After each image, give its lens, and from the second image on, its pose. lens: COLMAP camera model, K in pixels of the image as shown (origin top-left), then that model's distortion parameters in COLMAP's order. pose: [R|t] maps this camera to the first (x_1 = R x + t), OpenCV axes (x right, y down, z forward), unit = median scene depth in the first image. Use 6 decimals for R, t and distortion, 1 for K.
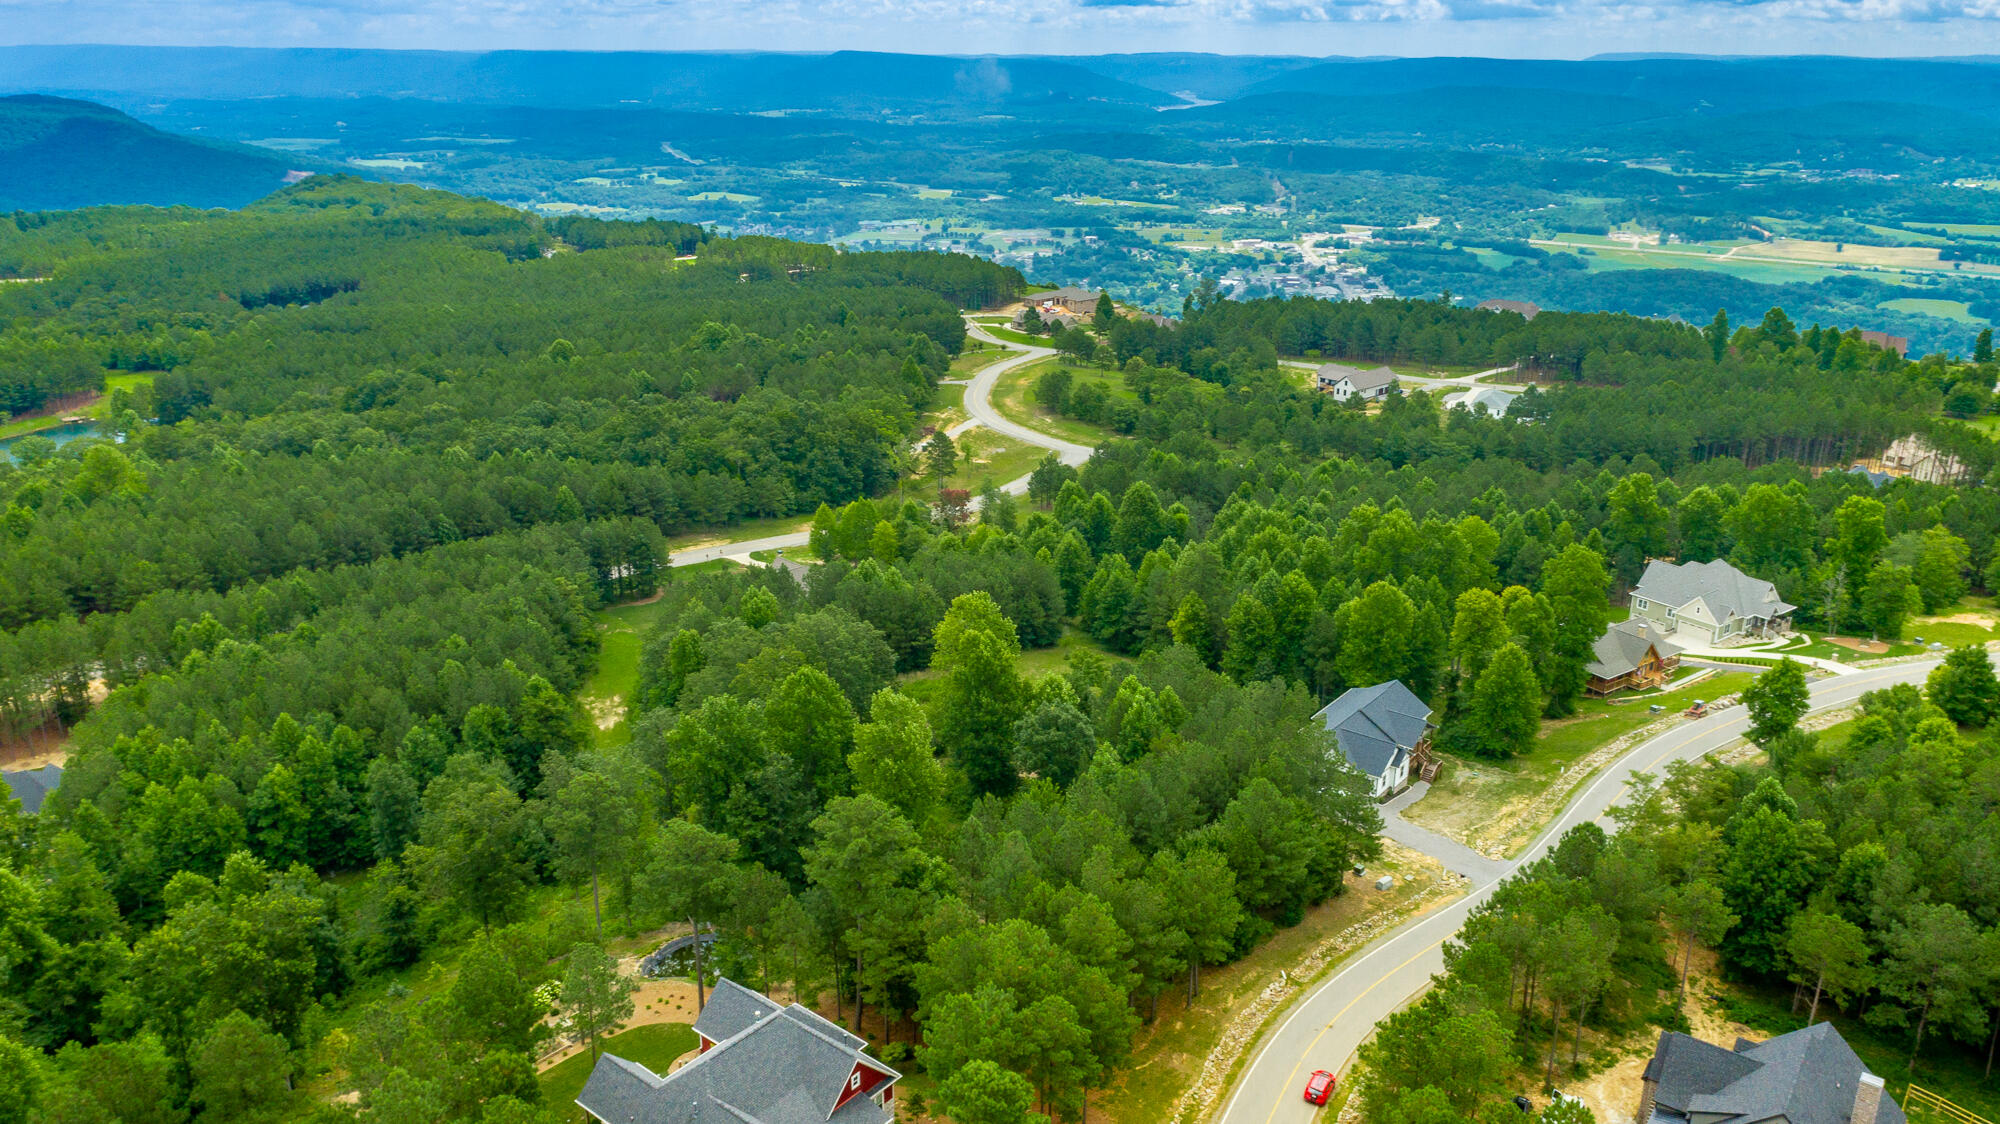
lens RADIAL K [[1475.1, 0, 1001.8], [0, 1475.1, 595.2], [0, 0, 1]] dist [-0.012293, 0.012907]
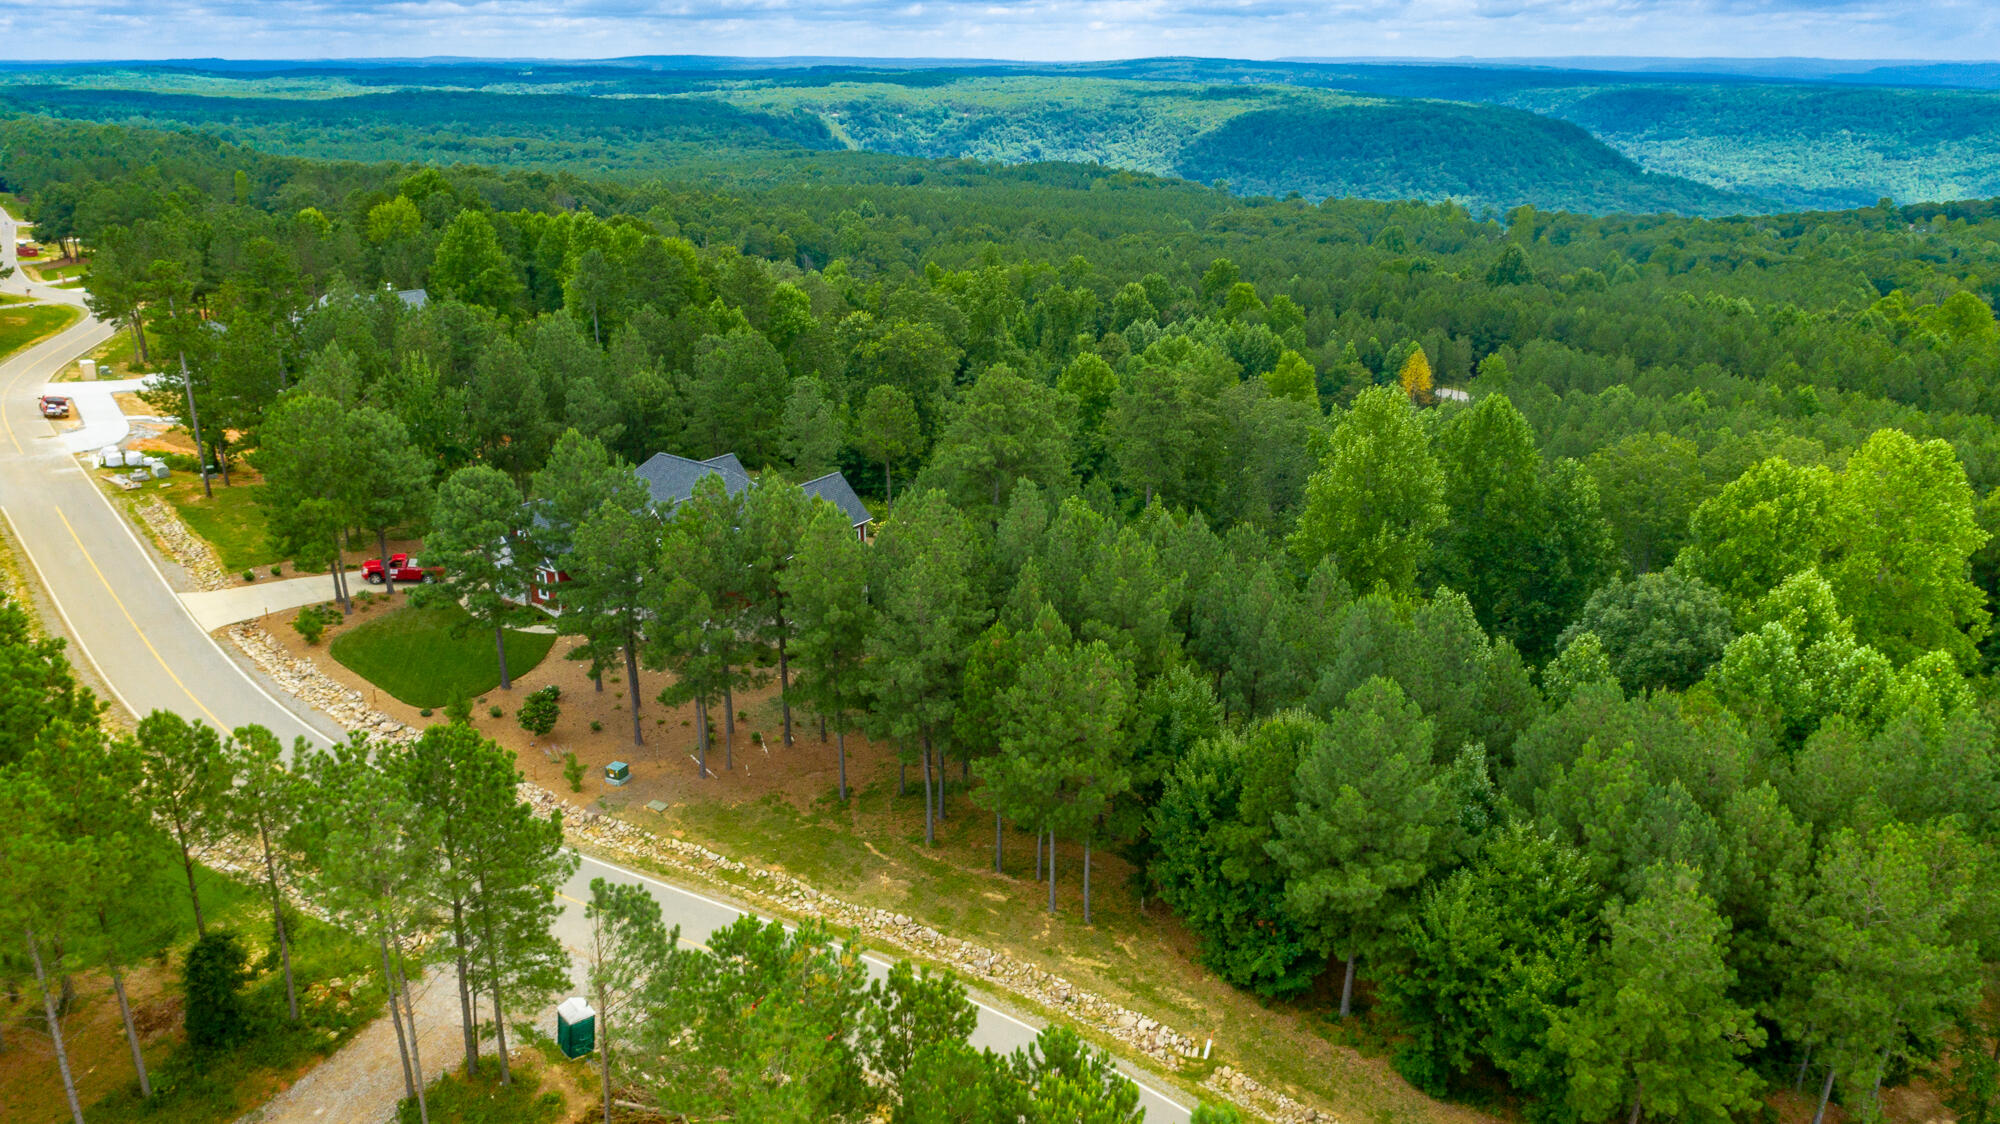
lens RADIAL K [[1390.2, 0, 994.3], [0, 1390.2, 566.0], [0, 0, 1]] dist [-0.012047, 0.012605]
pose [[0.052780, 0.344874, -0.937164, 0.135983], [-0.358756, 0.882367, 0.304504, 0.002489], [0.931938, 0.320141, 0.170297, 0.199919]]
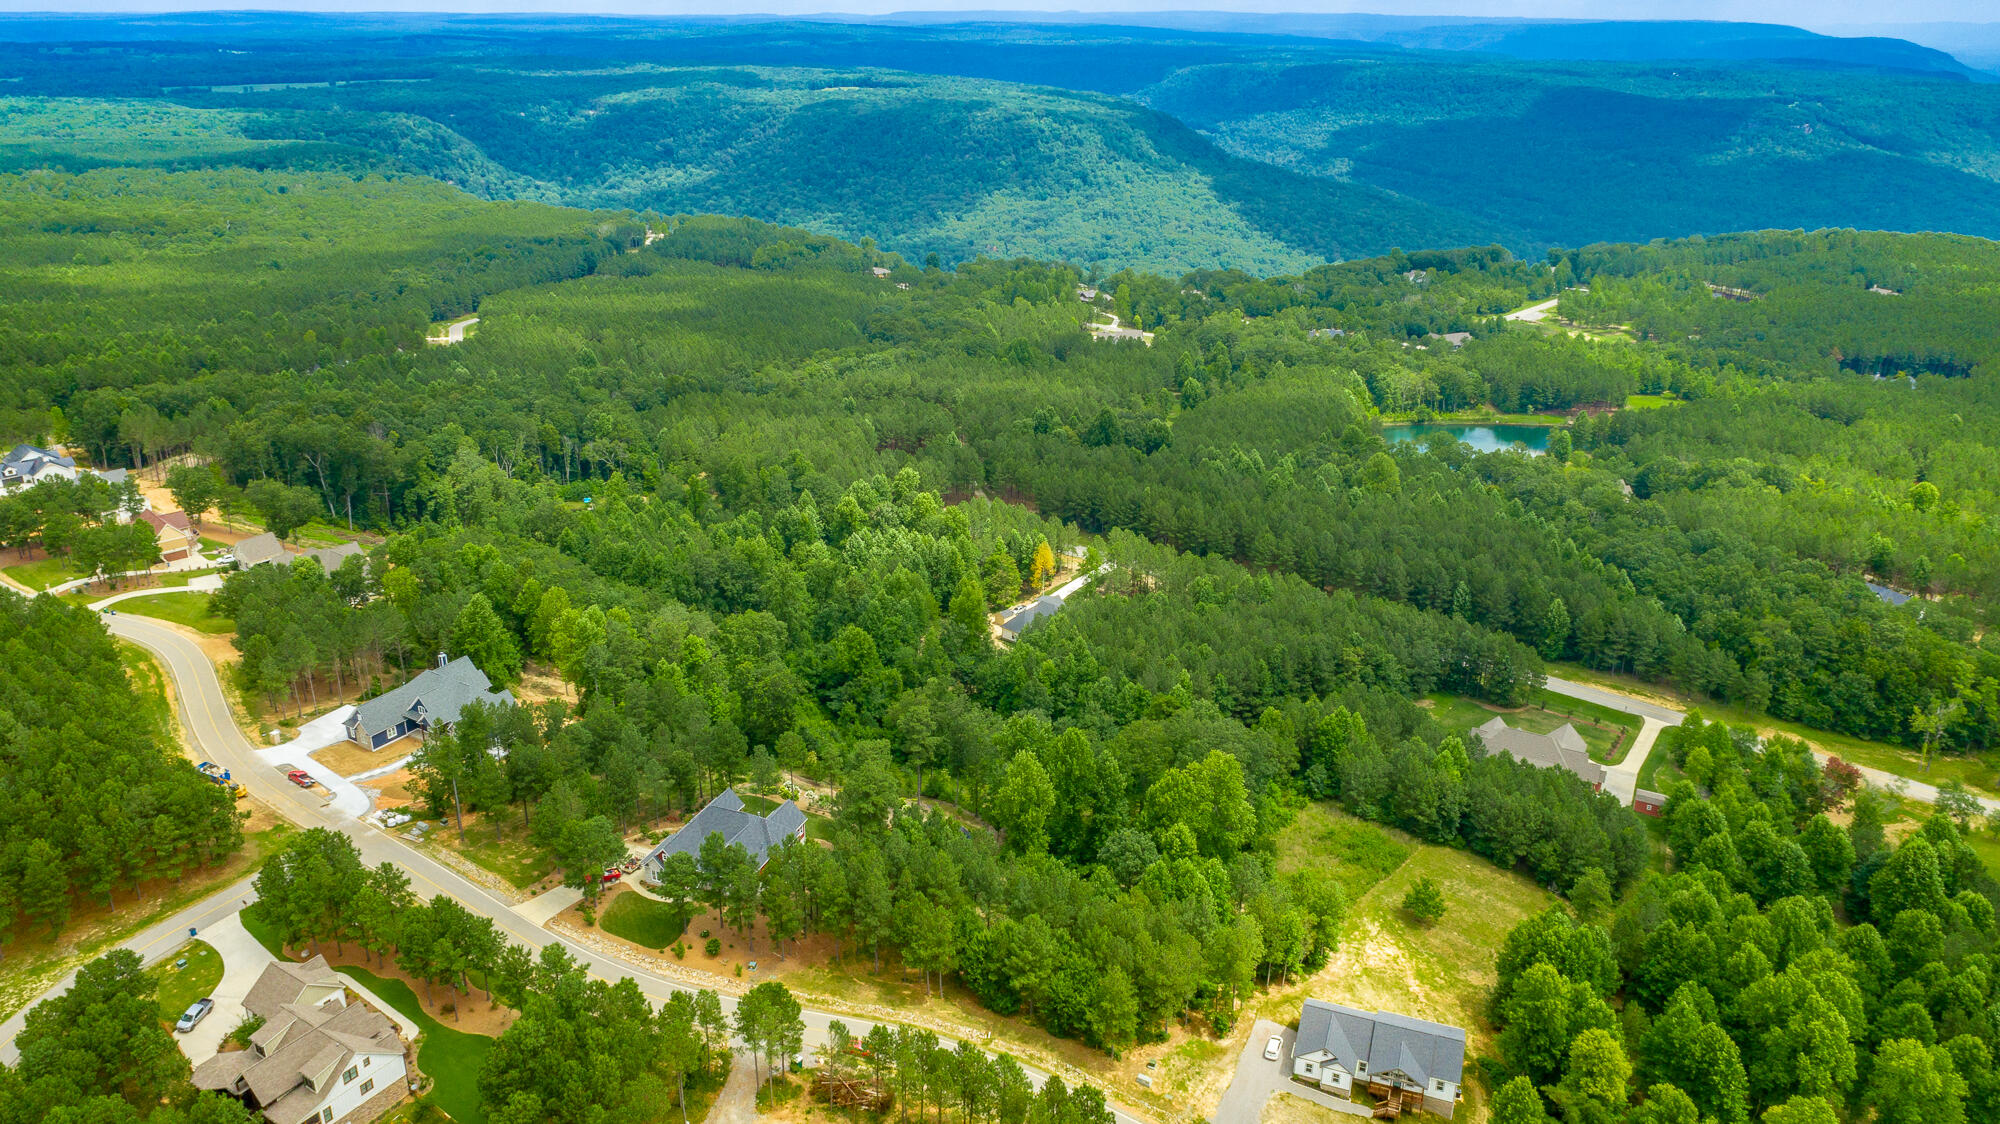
lens RADIAL K [[1390.2, 0, 983.8], [0, 1390.2, 622.7], [0, 0, 1]] dist [-0.012047, 0.012605]
pose [[0.299033, 0.391207, -0.870365, 0.303638], [-0.340233, 0.895865, 0.285774, -0.123687], [0.891527, 0.210671, 0.400995, 0.087523]]
